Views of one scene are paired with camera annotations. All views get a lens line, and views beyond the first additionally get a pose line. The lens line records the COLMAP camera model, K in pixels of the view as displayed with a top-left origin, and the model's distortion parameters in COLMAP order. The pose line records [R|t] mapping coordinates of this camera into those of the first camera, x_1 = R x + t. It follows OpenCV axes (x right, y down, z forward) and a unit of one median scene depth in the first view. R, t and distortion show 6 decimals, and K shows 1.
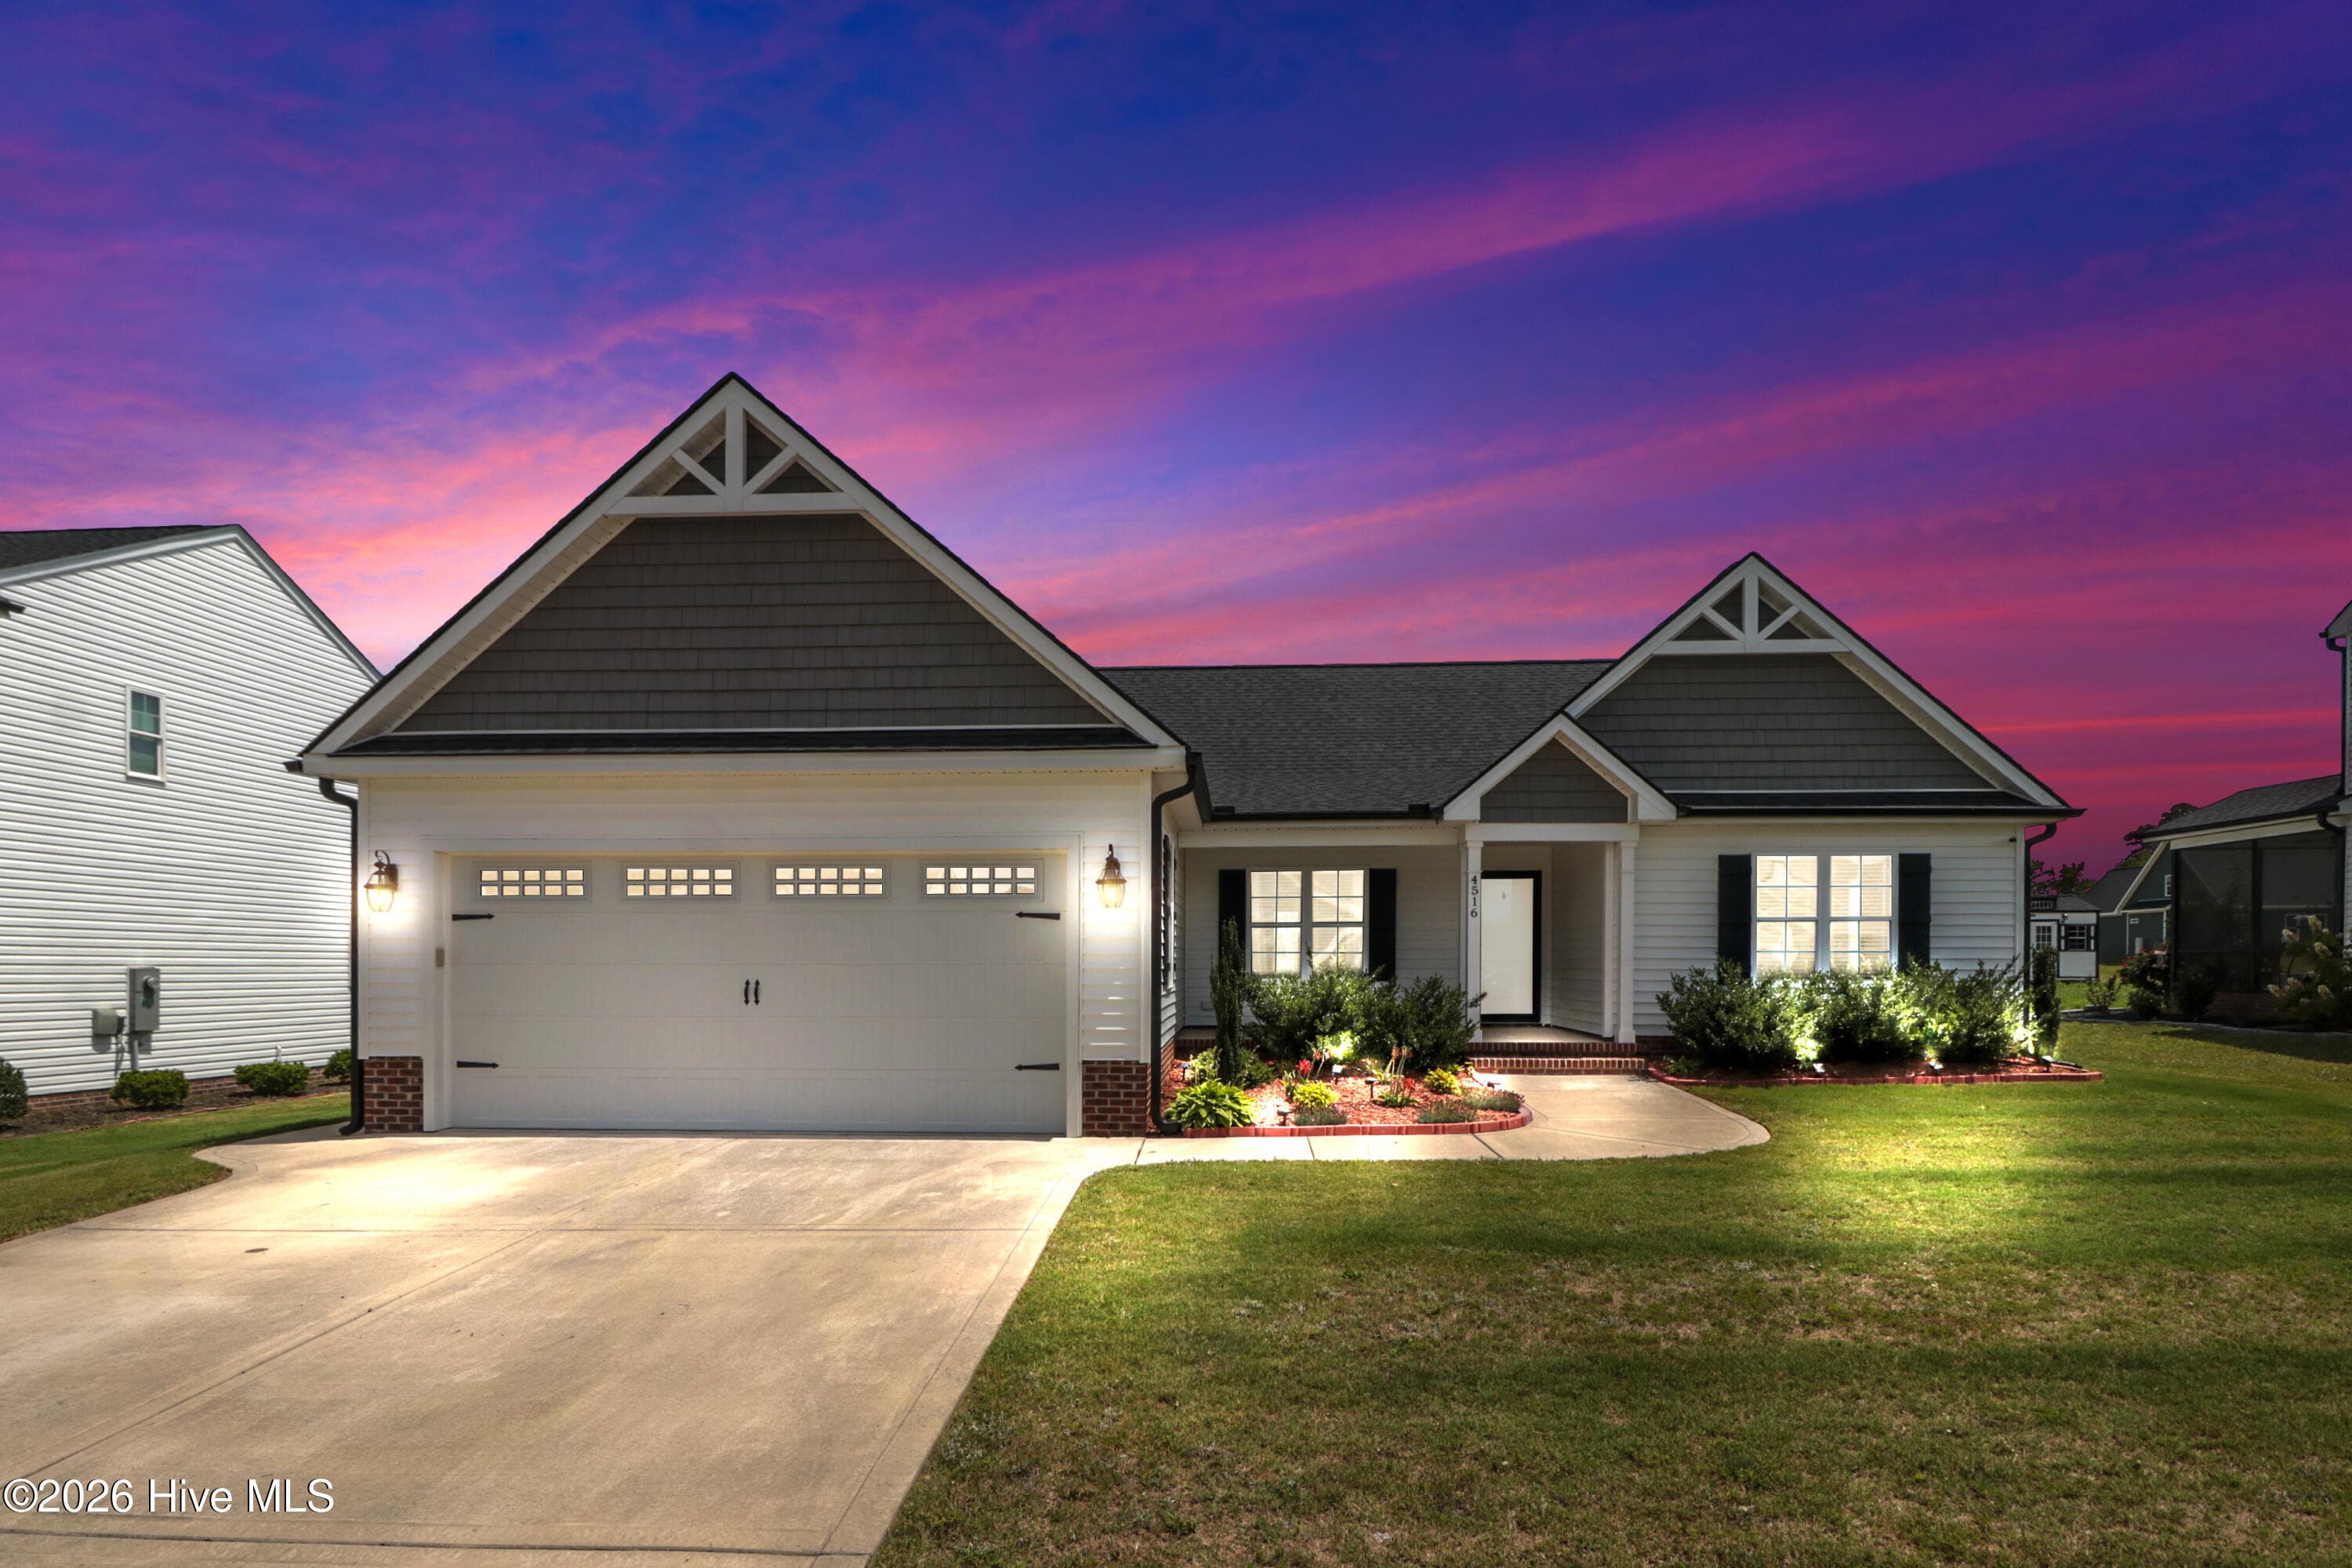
lens RADIAL K [[1257.3, 0, 1142.0], [0, 1257.3, 1034.3], [0, 0, 1]] dist [0.001181, -0.001079]
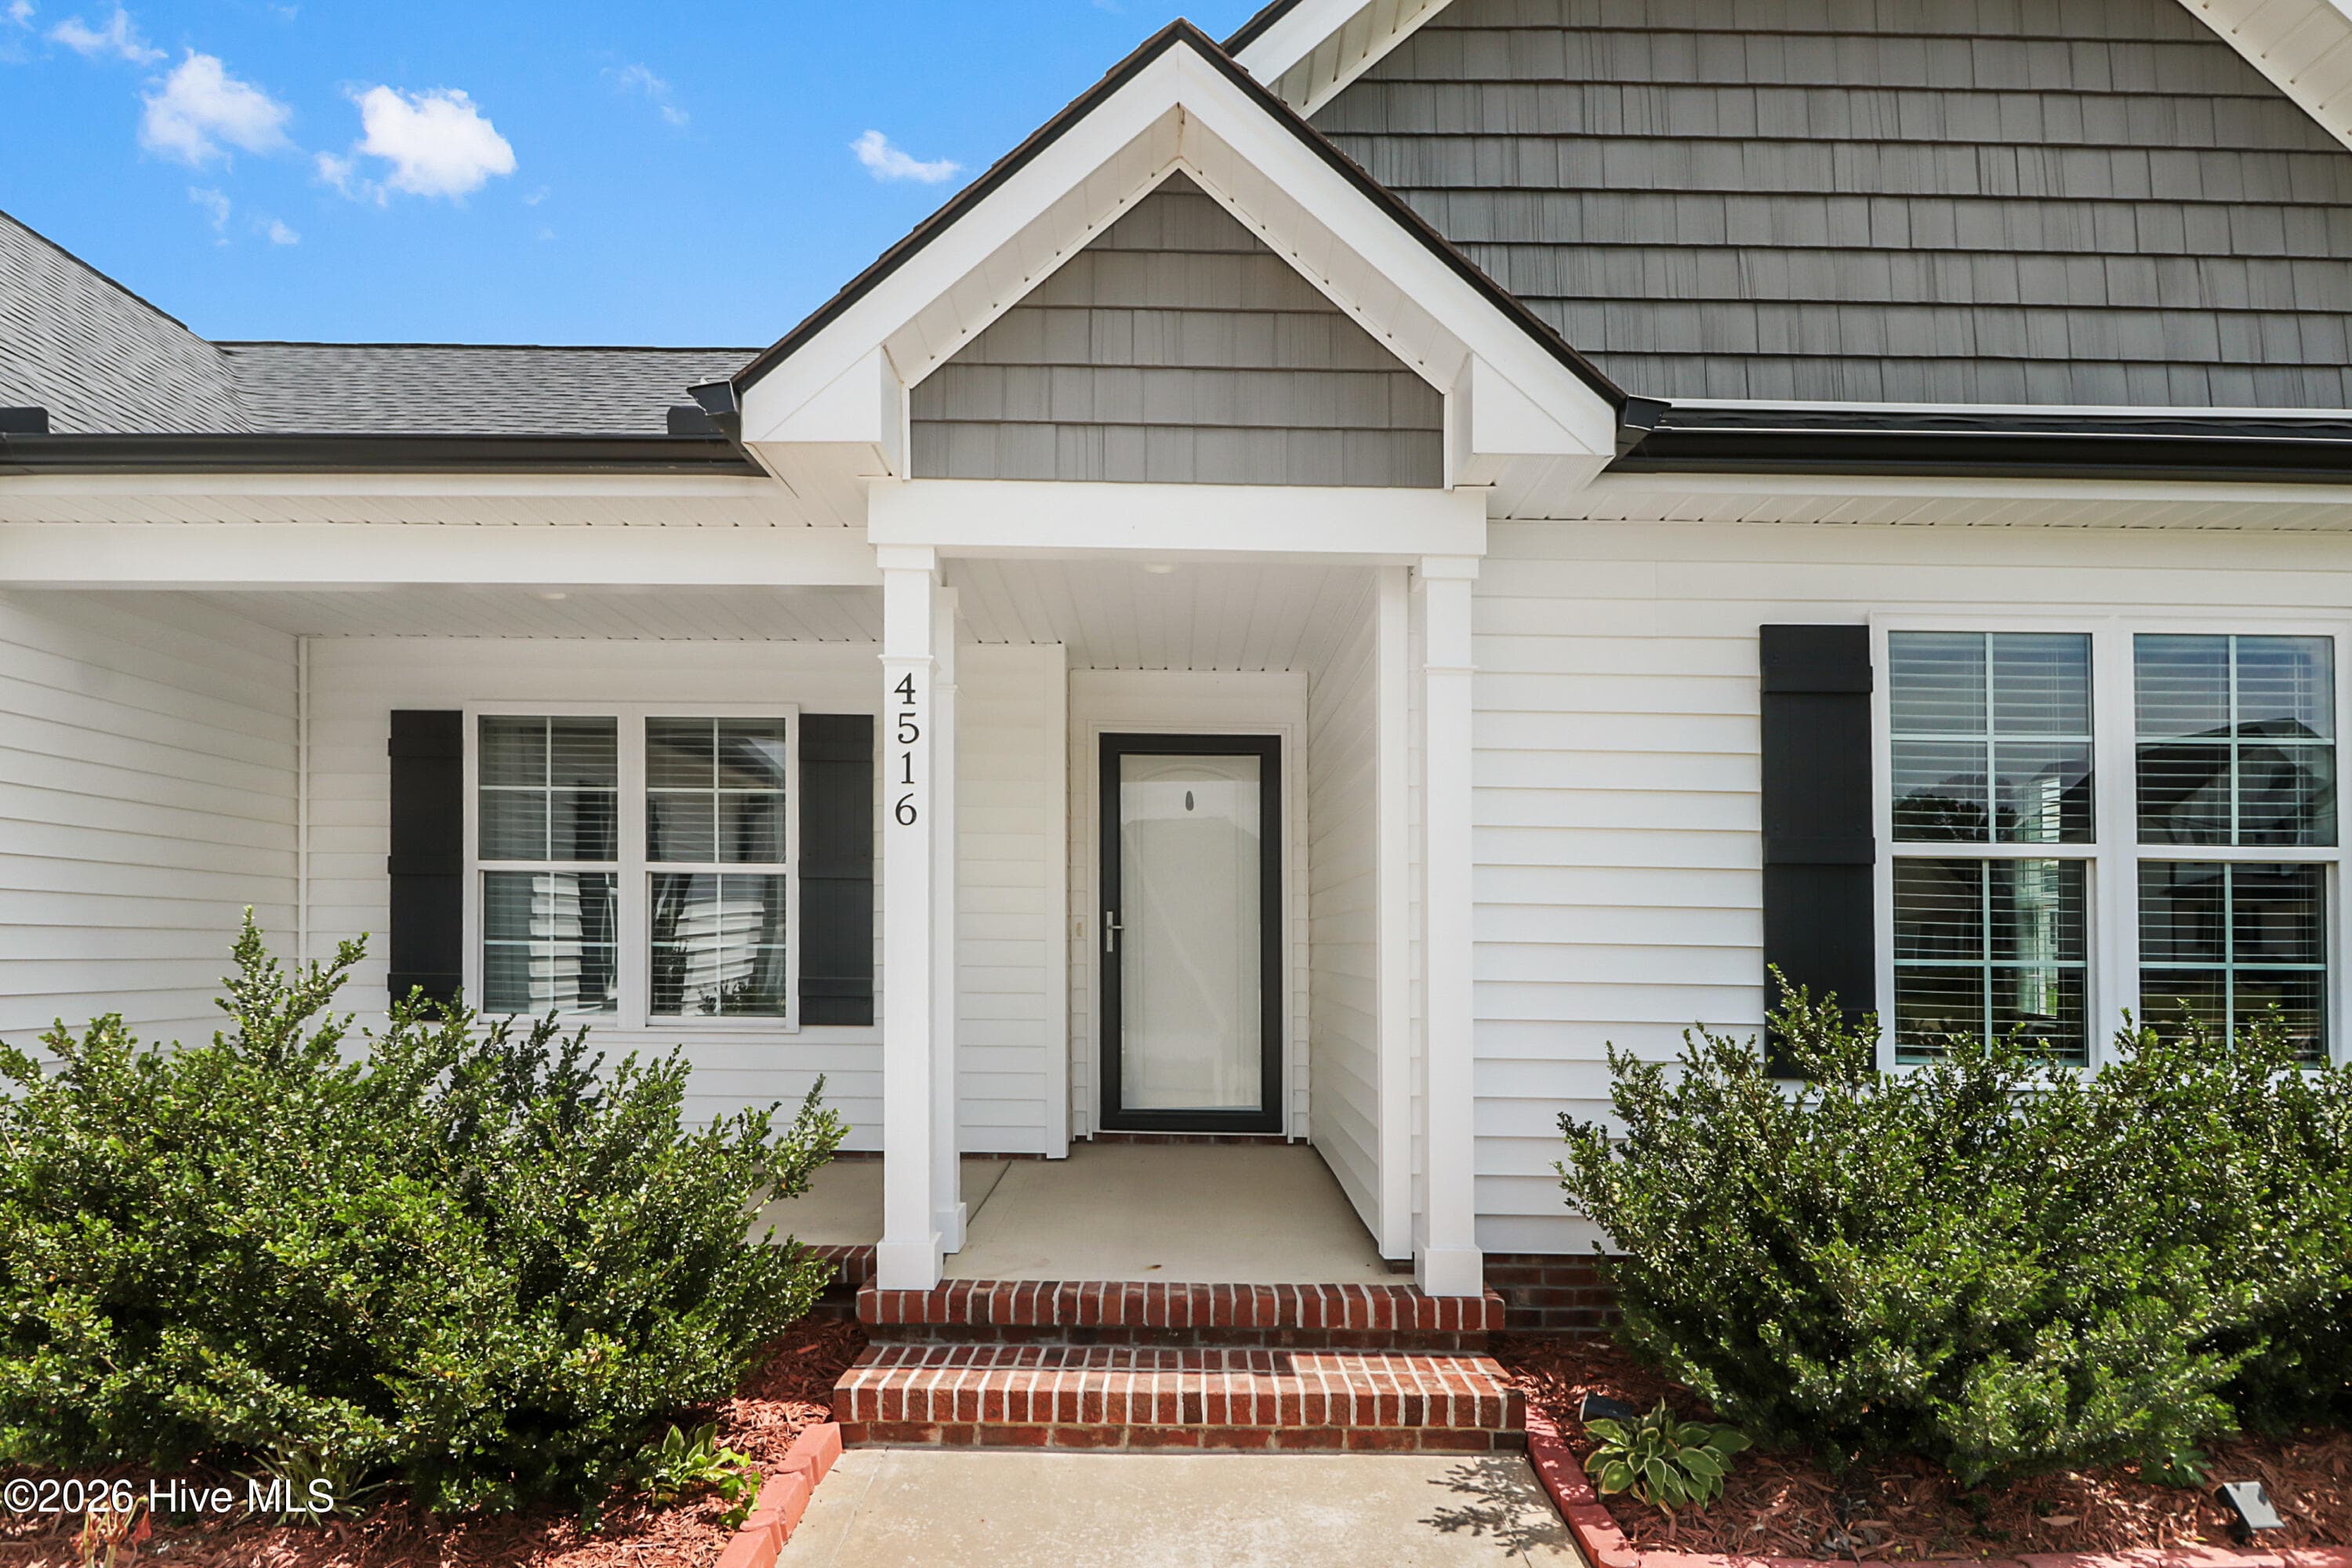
lens RADIAL K [[1335.9, 0, 1172.5], [0, 1335.9, 943.6], [0, 0, 1]] dist [-0.002793, -0.001792]
pose [[0.996152, 0.009428, 0.087135, 0.308635], [-0.004605, 0.998454, -0.055395, -0.053686], [-0.087522, 0.054781, 0.994655, 0.735255]]
